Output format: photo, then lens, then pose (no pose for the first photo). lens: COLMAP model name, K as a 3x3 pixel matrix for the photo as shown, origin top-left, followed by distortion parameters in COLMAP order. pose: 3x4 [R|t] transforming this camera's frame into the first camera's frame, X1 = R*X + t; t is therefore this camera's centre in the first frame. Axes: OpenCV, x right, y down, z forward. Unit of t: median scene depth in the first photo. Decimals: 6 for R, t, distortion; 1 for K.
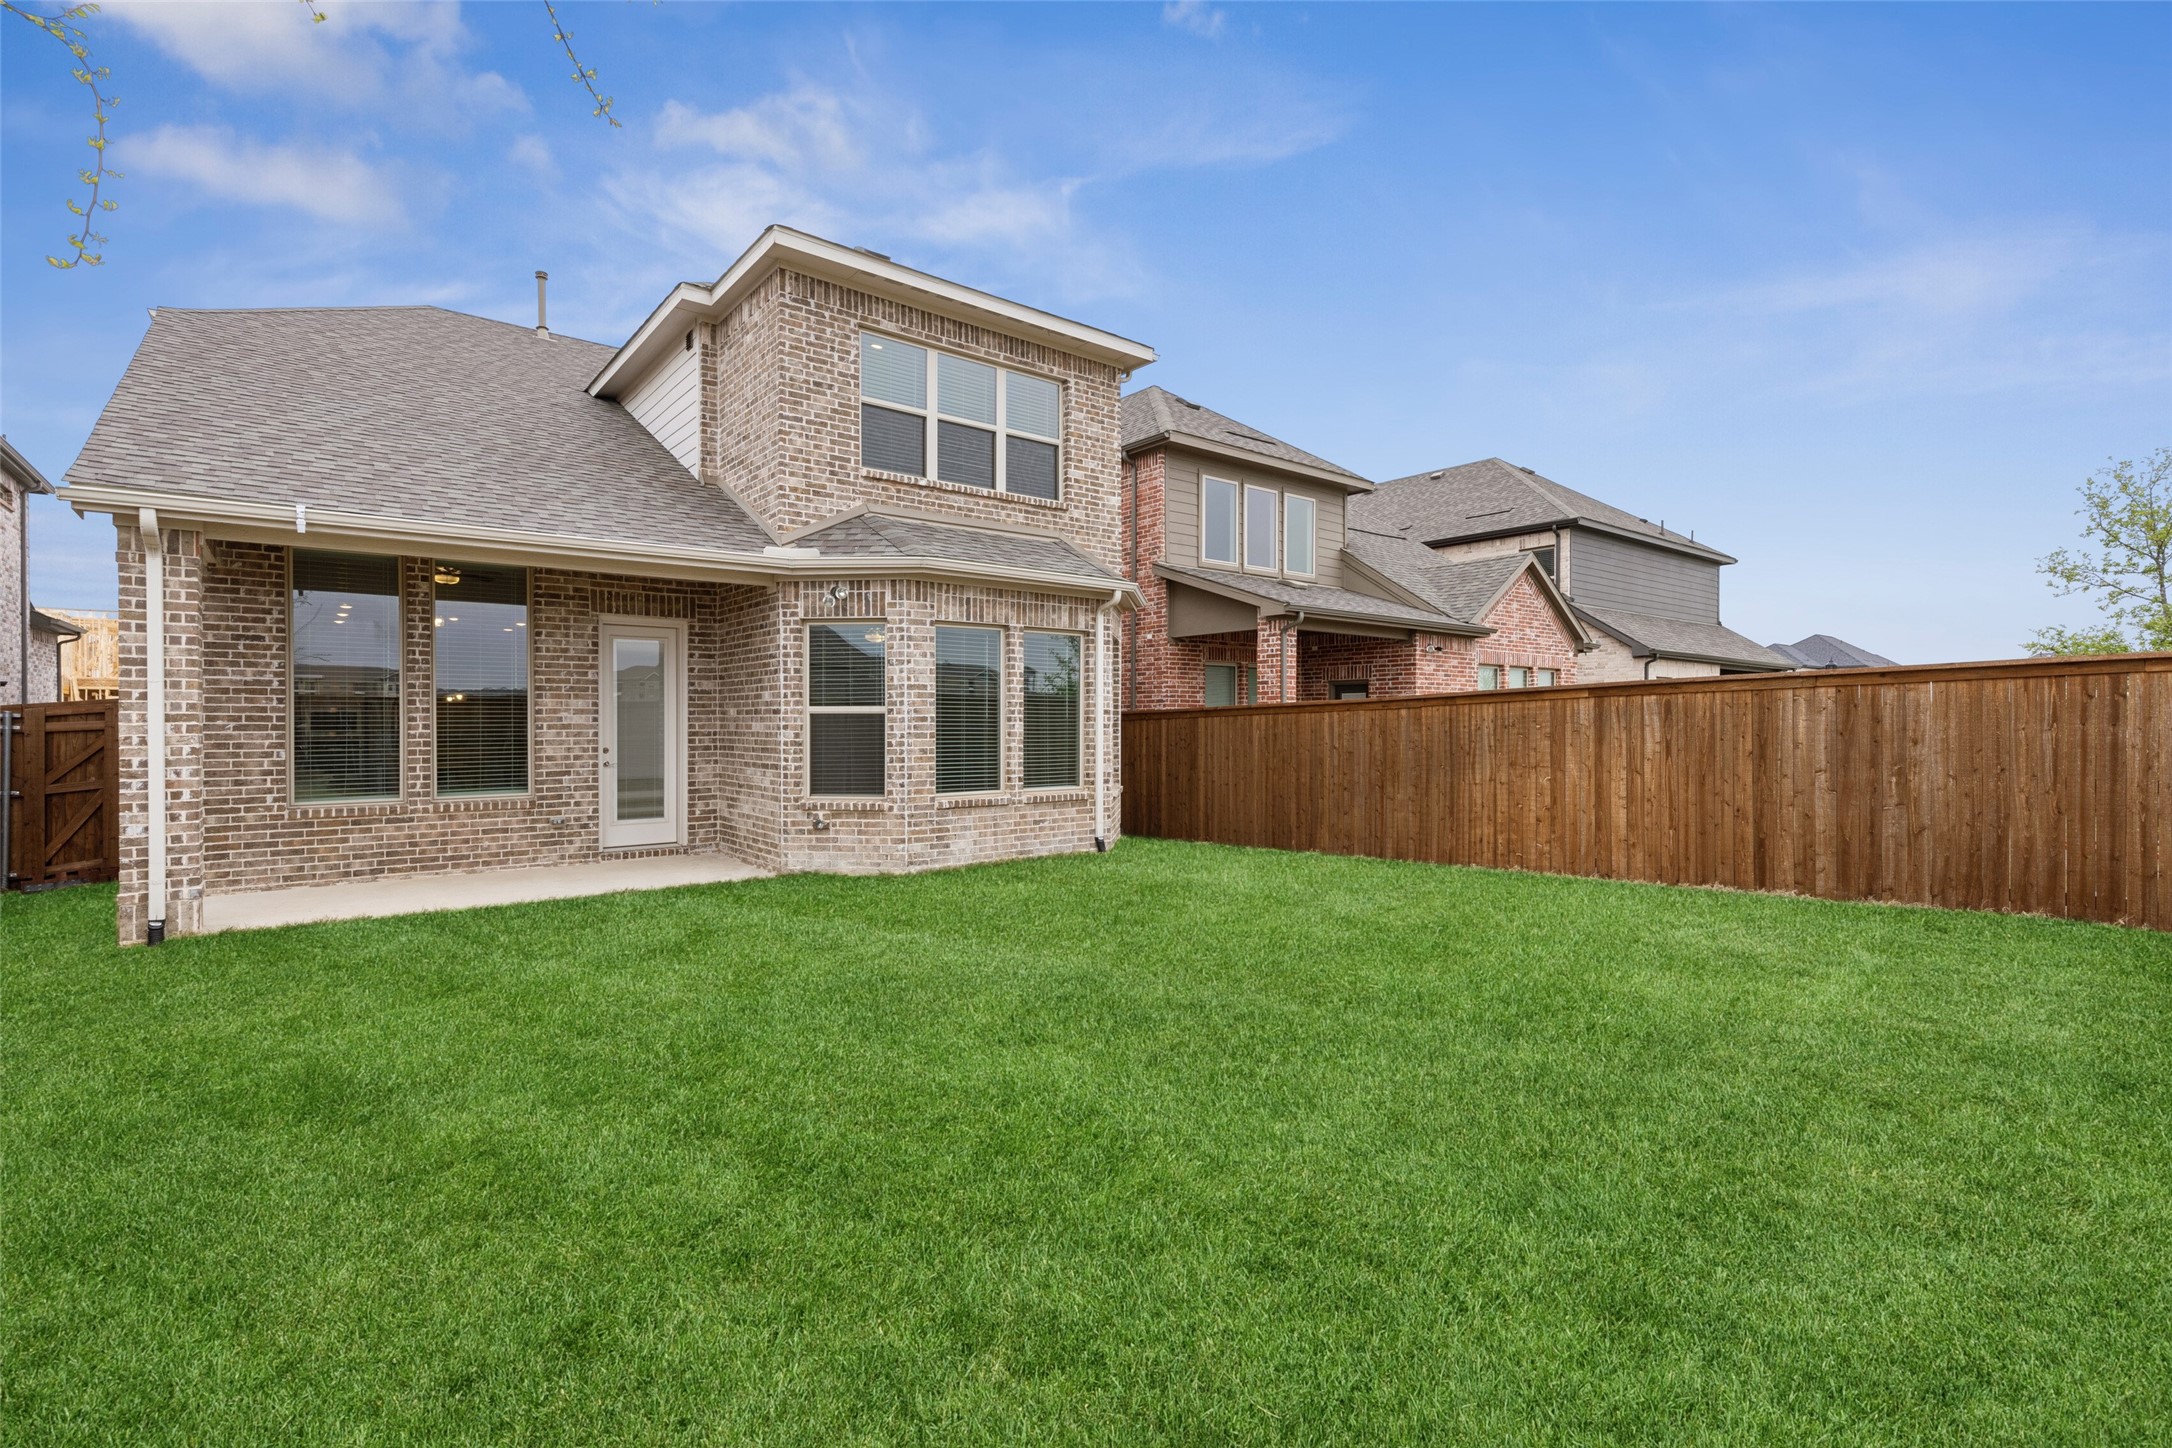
lens RADIAL K [[989.3, 0, 1086.0], [0, 989.3, 724.0], [0, 0, 1]] dist [0.018287, -0.000096]
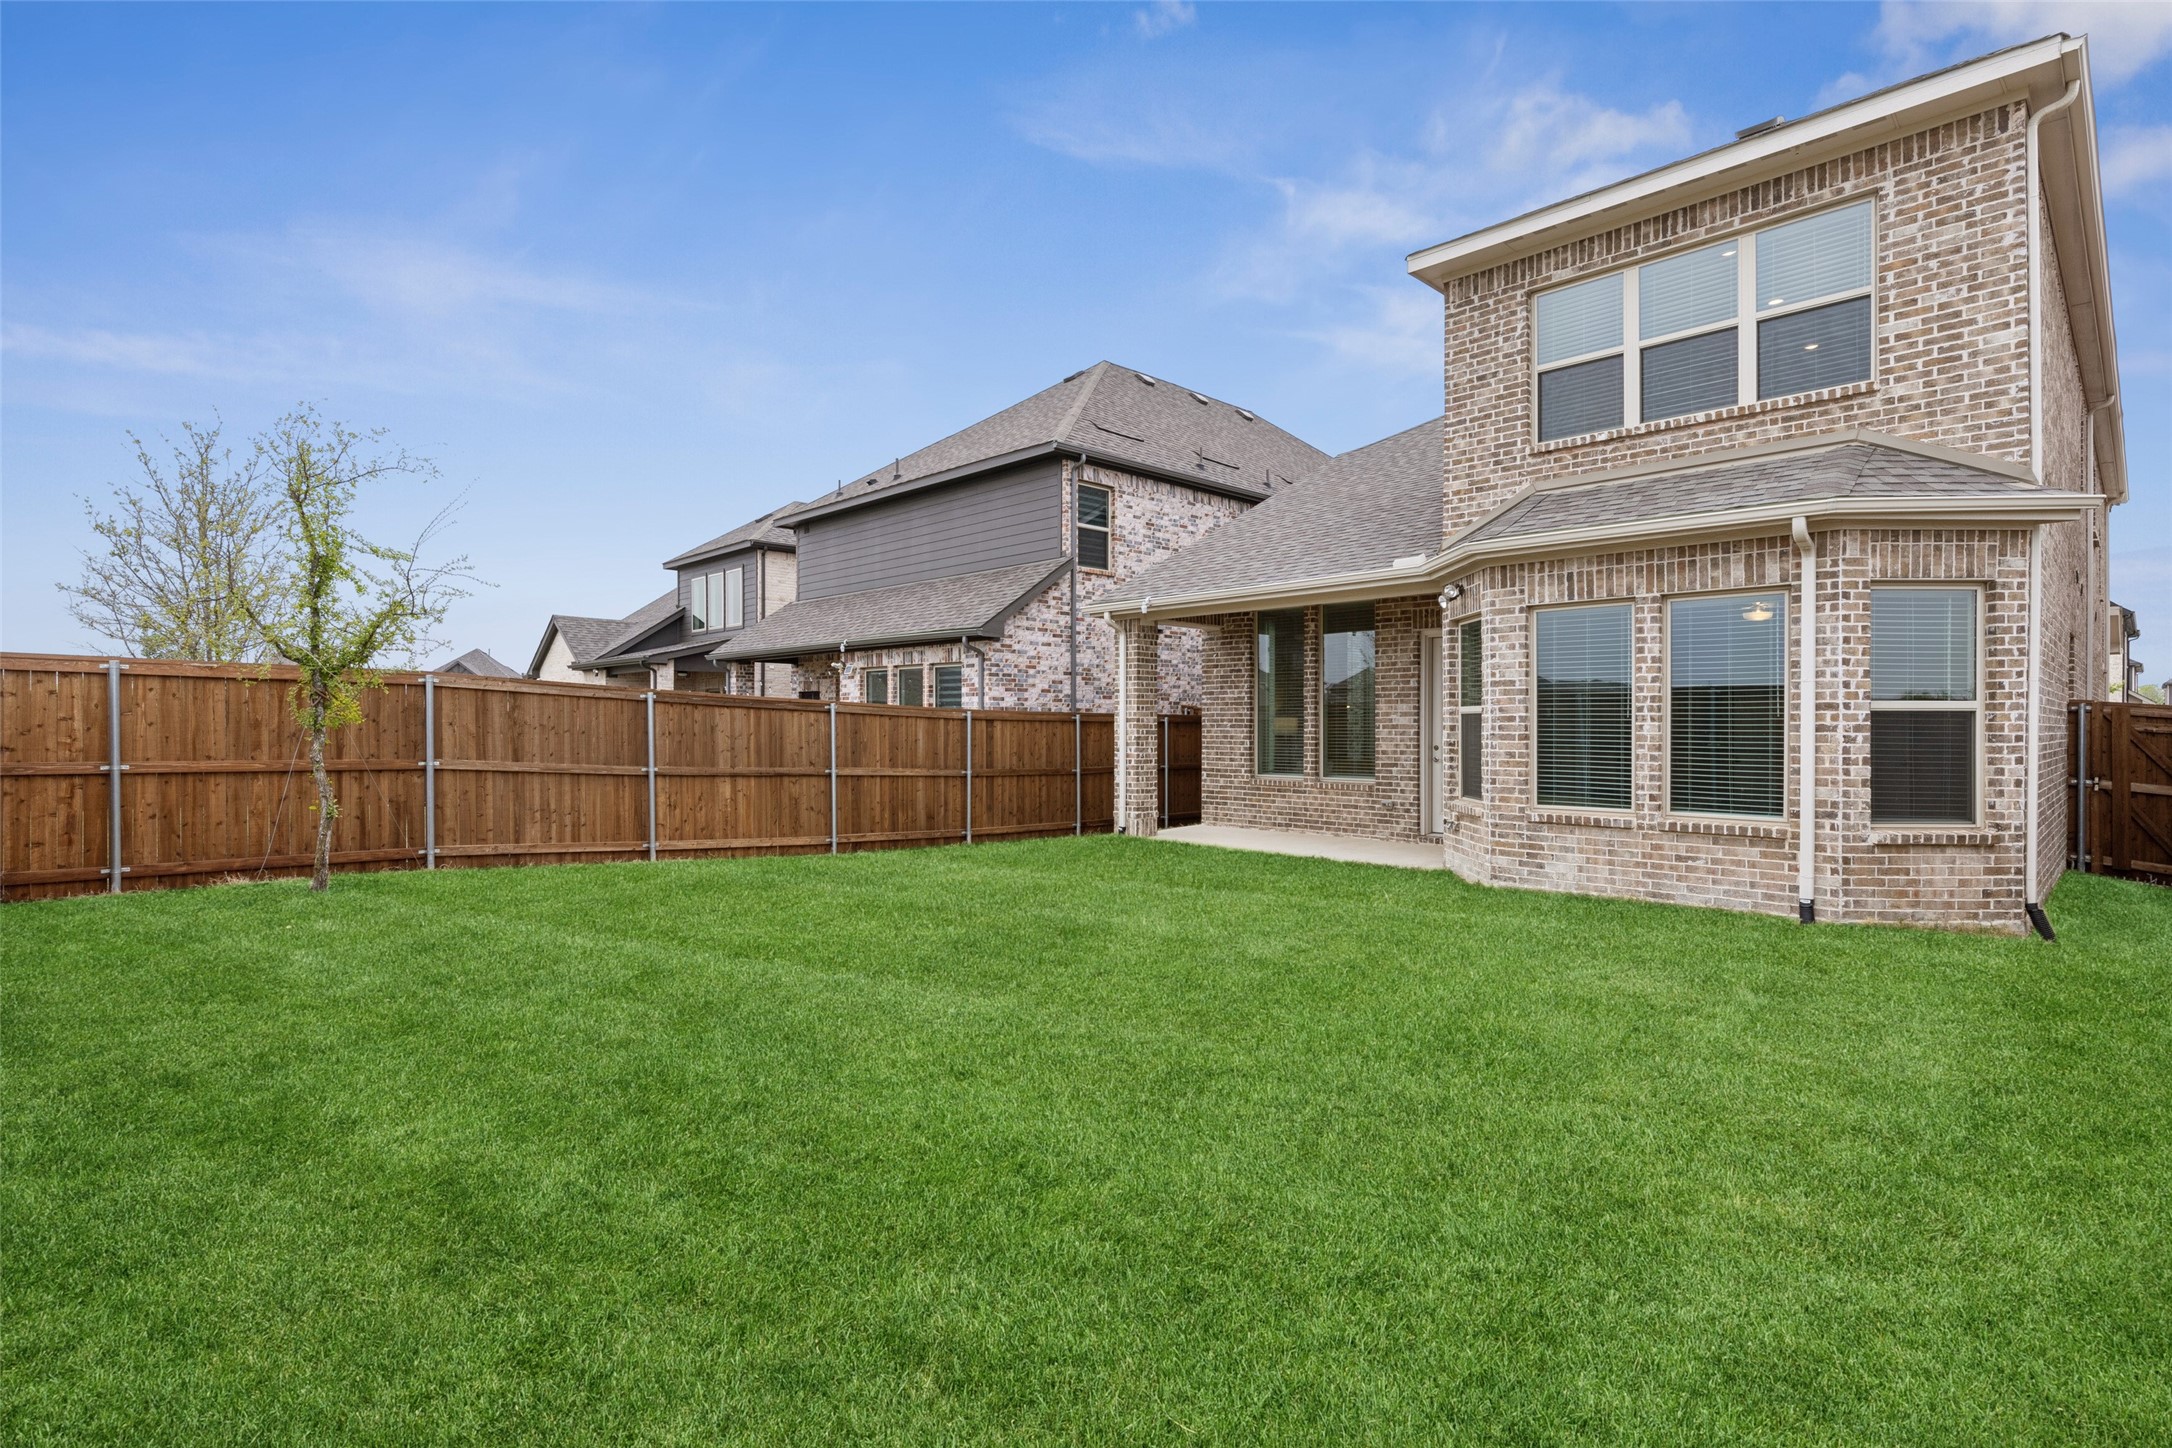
lens RADIAL K [[1034.6, 0, 1086.0], [0, 1034.6, 724.0], [0, 0, 1]] dist [-0.000903, -0.000128]
pose [[0.103274, -0.000514, -0.994653, 0.698527], [-0.004706, 0.999988, -0.001005, 0.002382], [0.994642, 0.004785, 0.103270, 0.502383]]
